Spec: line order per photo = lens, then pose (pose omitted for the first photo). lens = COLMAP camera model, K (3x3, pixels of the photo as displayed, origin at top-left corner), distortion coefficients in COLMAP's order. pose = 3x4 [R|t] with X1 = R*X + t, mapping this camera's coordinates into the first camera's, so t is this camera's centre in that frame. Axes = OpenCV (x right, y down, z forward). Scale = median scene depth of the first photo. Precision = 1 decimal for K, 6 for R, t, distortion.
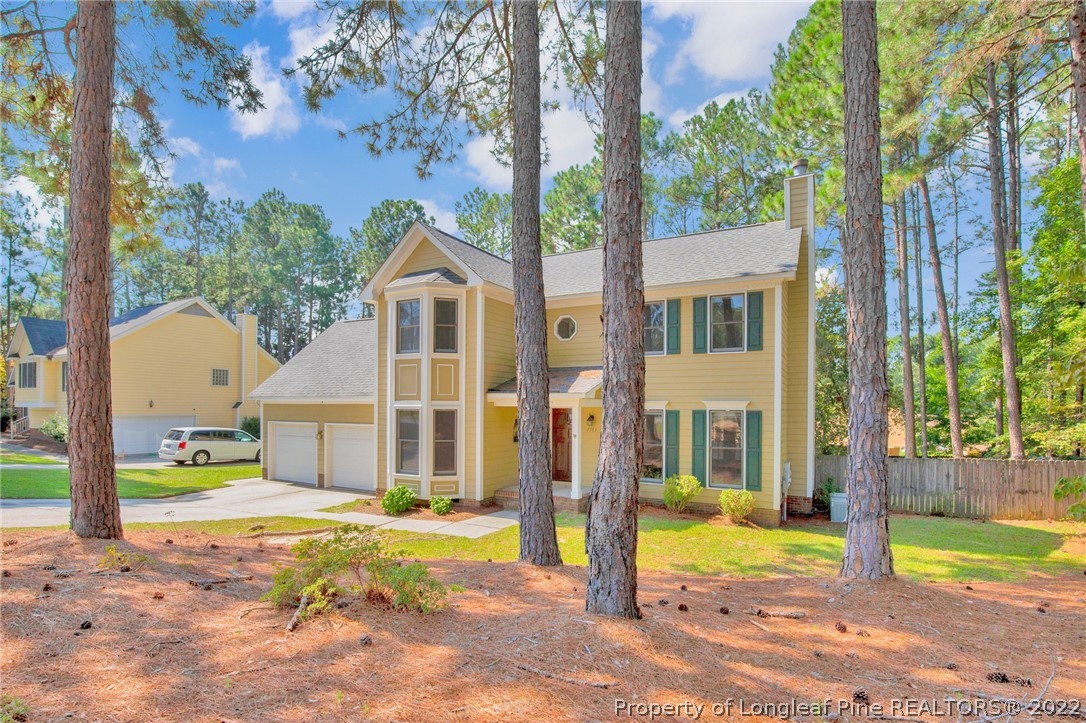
lens RADIAL K [[504.3, 0, 563.4], [0, 504.3, 401.6], [0, 0, 1]] dist [-0.027512, -0.000061]
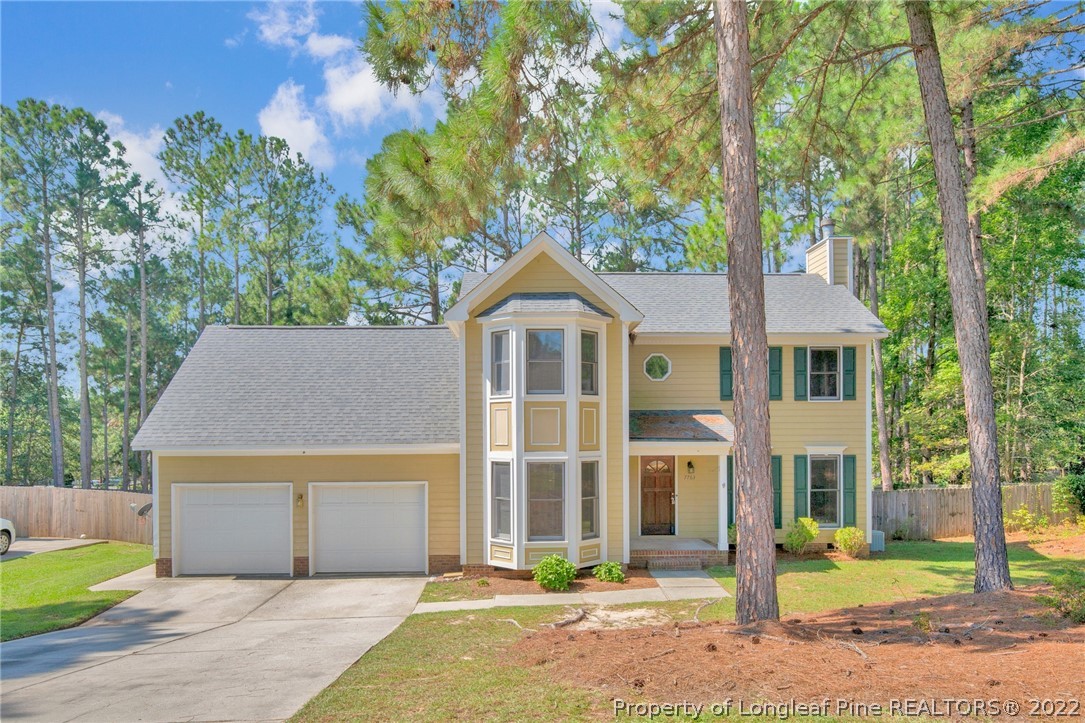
lens RADIAL K [[677.1, 0, 543.0], [0, 677.1, 427.2], [0, 0, 1]] dist [-0.003688, -0.001338]
pose [[0.871418, -0.004879, 0.490518, -0.876114], [0.005757, 0.999983, -0.000282, -0.042940], [-0.490508, 0.003070, 0.871431, 0.036328]]
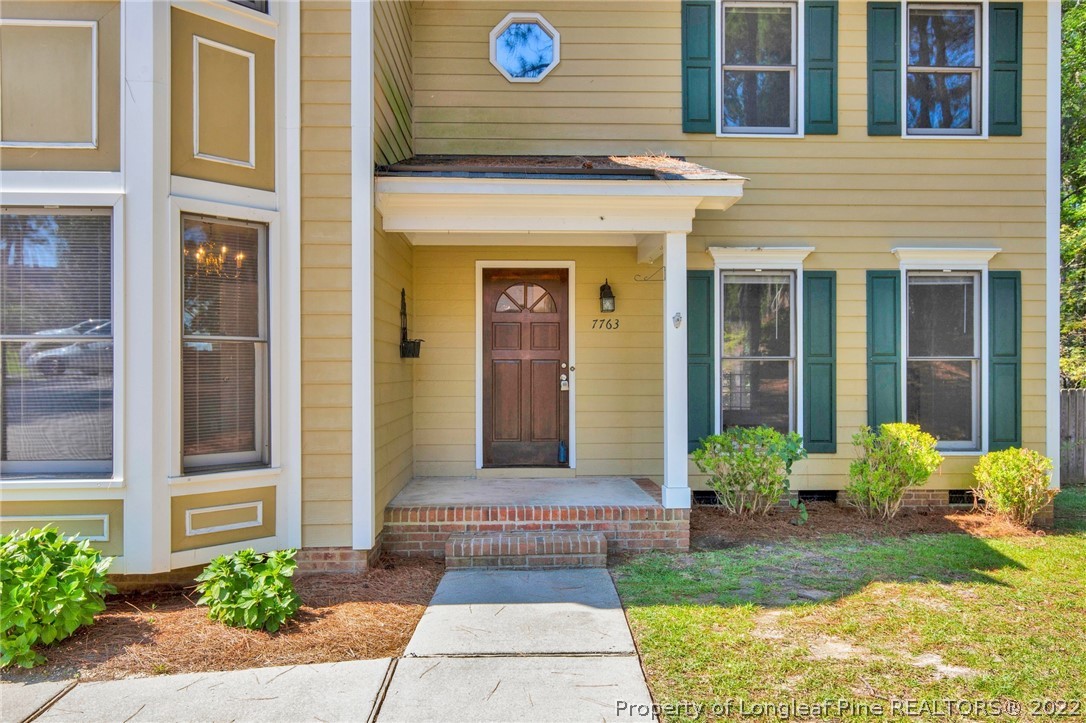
lens RADIAL K [[735.1, 0, 529.4], [0, 735.1, 362.0], [0, 0, 1]] dist [0.002252, 0.000879]
pose [[0.878478, -0.002424, 0.477776, -0.281501], [0.002676, 0.999996, 0.000153, 0.091738], [-0.477774, 0.001144, 0.878482, 0.593353]]
